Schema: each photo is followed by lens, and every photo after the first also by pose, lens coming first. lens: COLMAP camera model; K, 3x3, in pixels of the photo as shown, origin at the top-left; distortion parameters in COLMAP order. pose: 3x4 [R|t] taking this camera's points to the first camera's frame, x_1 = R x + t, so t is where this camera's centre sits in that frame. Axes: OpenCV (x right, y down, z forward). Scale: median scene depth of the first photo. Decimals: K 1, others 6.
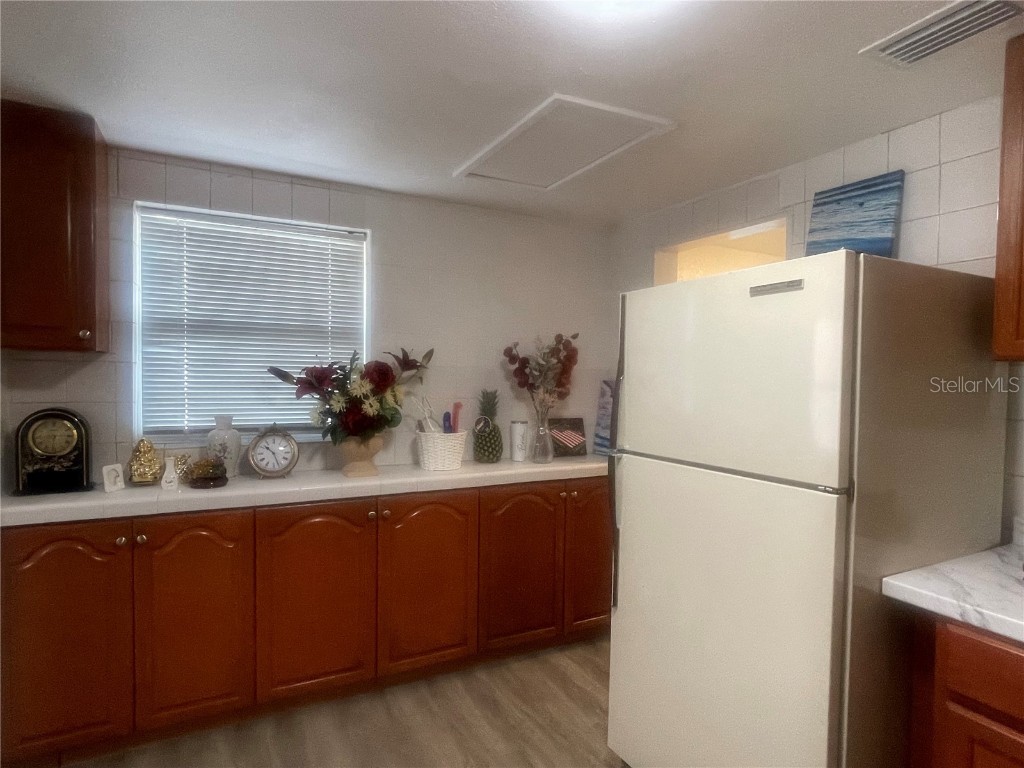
lens RADIAL K [[580.2, 0, 521.1], [0, 580.2, 392.8], [0, 0, 1]] dist [-0.003464, -0.000188]
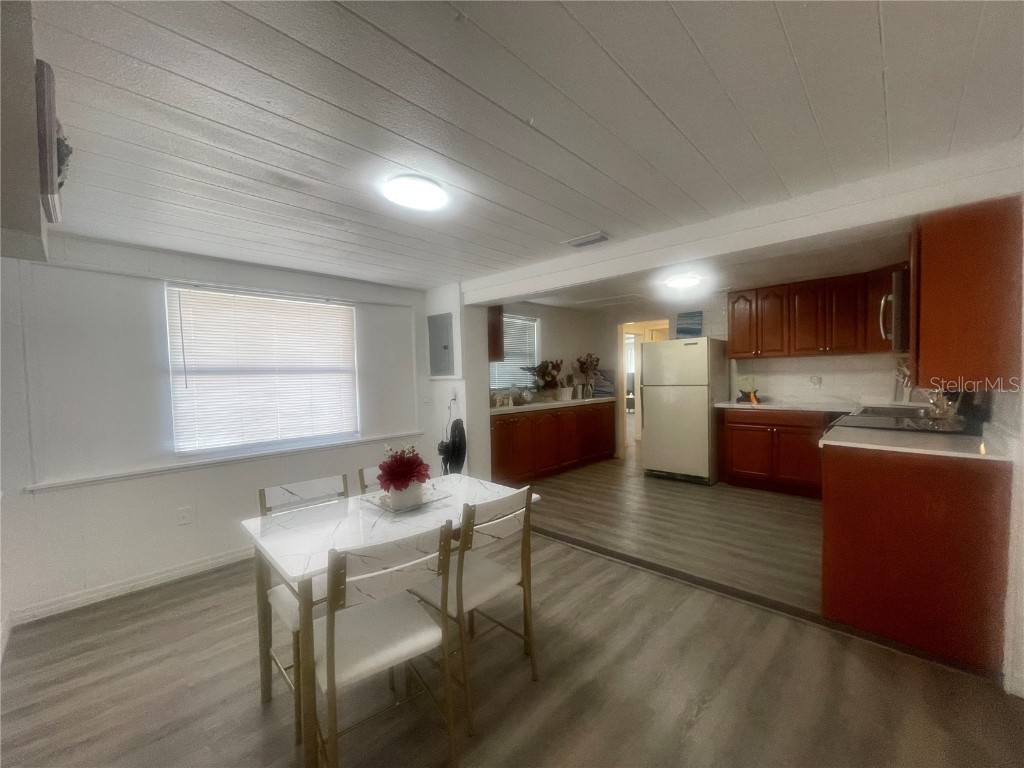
lens RADIAL K [[410.8, 0, 512.8], [0, 410.8, 383.5], [0, 0, 1]] dist [-0.004708, 0.001444]
pose [[0.947719, -0.040356, 0.316543, -1.164314], [0.045843, 0.998900, -0.009904, 0.060678], [-0.315795, 0.023897, 0.948526, -0.979629]]
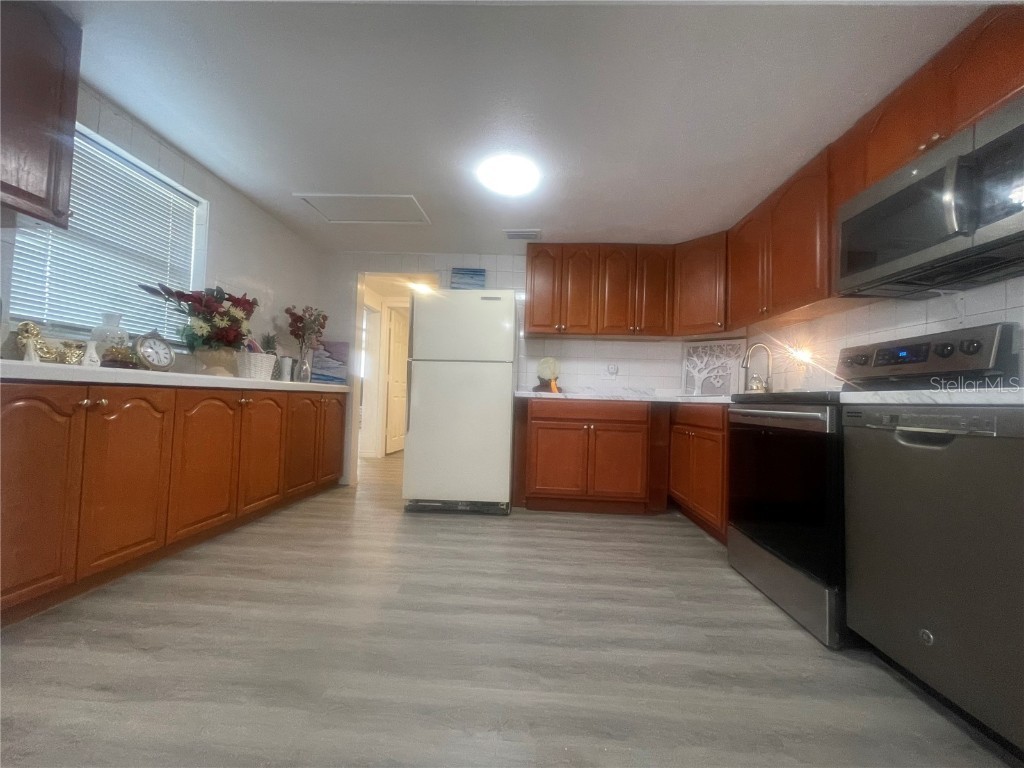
lens RADIAL K [[410.8, 0, 511.8], [0, 410.8, 385.0], [0, 0, 1]] dist [-0.004708, 0.001444]
pose [[0.508051, 0.033029, 0.860693, -0.794669], [0.005388, 0.999123, -0.041522, 0.215064], [-0.861310, 0.025733, 0.507428, -0.098097]]
